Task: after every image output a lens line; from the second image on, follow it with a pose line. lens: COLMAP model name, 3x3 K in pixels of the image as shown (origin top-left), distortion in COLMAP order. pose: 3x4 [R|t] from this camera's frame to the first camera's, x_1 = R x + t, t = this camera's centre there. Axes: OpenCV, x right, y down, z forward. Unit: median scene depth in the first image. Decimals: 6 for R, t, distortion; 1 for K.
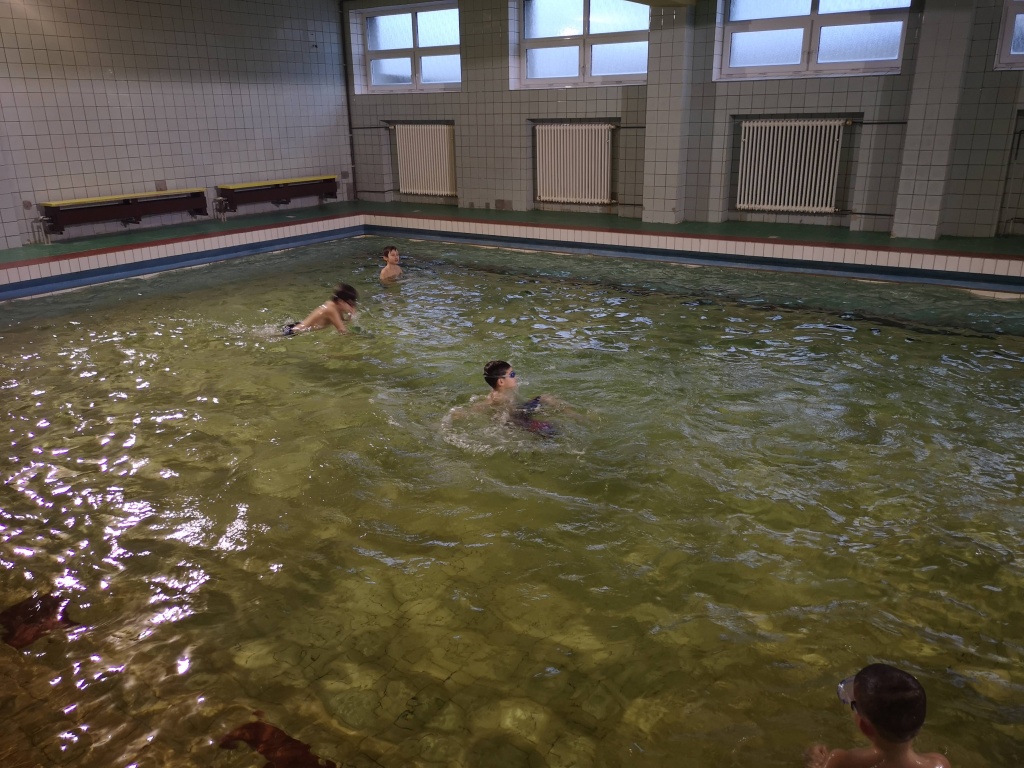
lens RADIAL K [[791.5, 0, 514.3], [0, 791.5, 377.2], [0, 0, 1]] dist [0.055859, -0.048118]
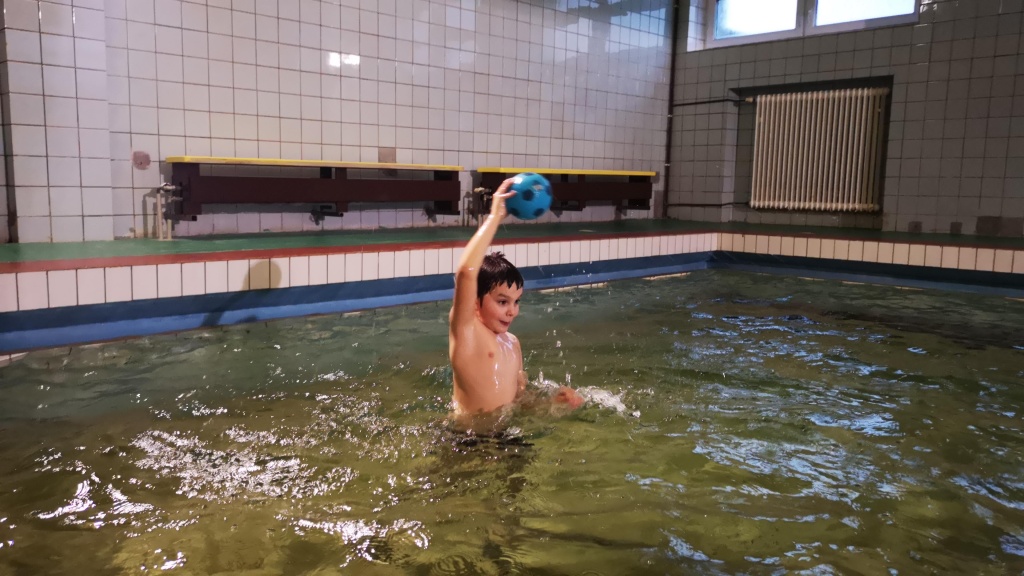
lens RADIAL K [[794.0, 0, 506.1], [0, 794.0, 276.2], [0, 0, 1]] dist [0.072337, -0.083520]
pose [[0.978155, 0.056137, -0.200153, -0.219394], [-0.096051, 0.975953, -0.195677, -0.053812], [0.184356, 0.210627, 0.960026, 0.449554]]
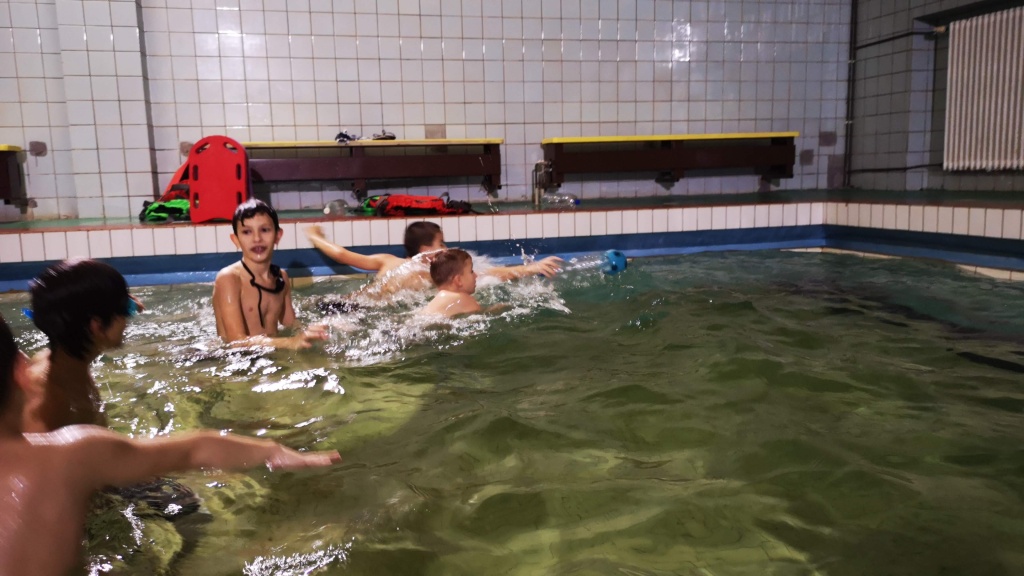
lens RADIAL K [[783.9, 0, 512.0], [0, 783.9, 288.0], [0, 0, 1]] dist [0.044294, -0.008292]
pose [[0.754228, 0.094603, -0.649762, -0.029751], [-0.195351, 0.977086, -0.084499, -0.086621], [0.626880, 0.190663, 0.755427, 0.564238]]
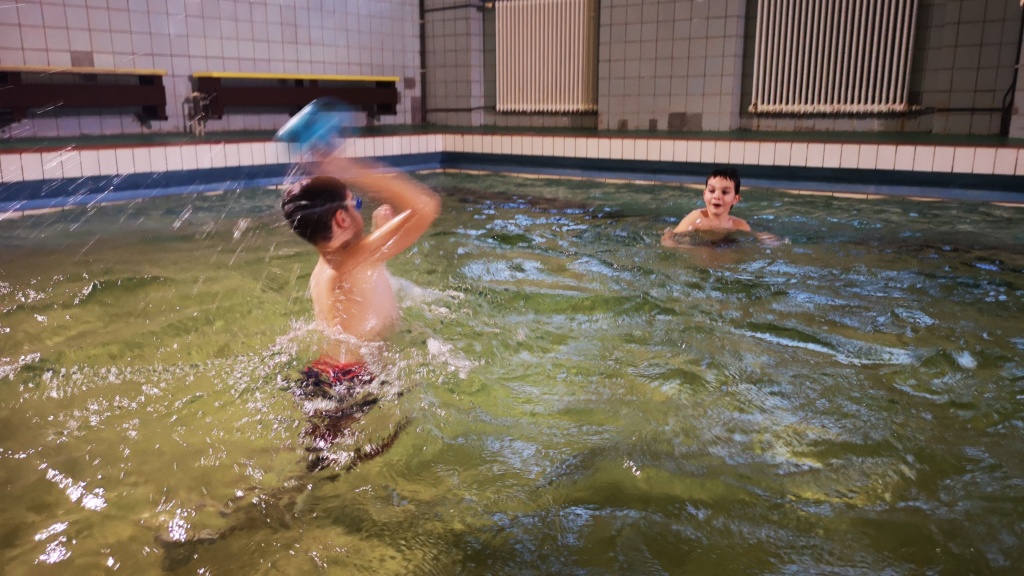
lens RADIAL K [[794.0, 0, 506.1], [0, 794.0, 276.2], [0, 0, 1]] dist [0.072337, -0.083520]
pose [[0.998228, 0.025364, -0.053824, -0.109004], [-0.030849, 0.994134, -0.103664, -0.042355], [0.050879, 0.105141, 0.993155, 0.432564]]
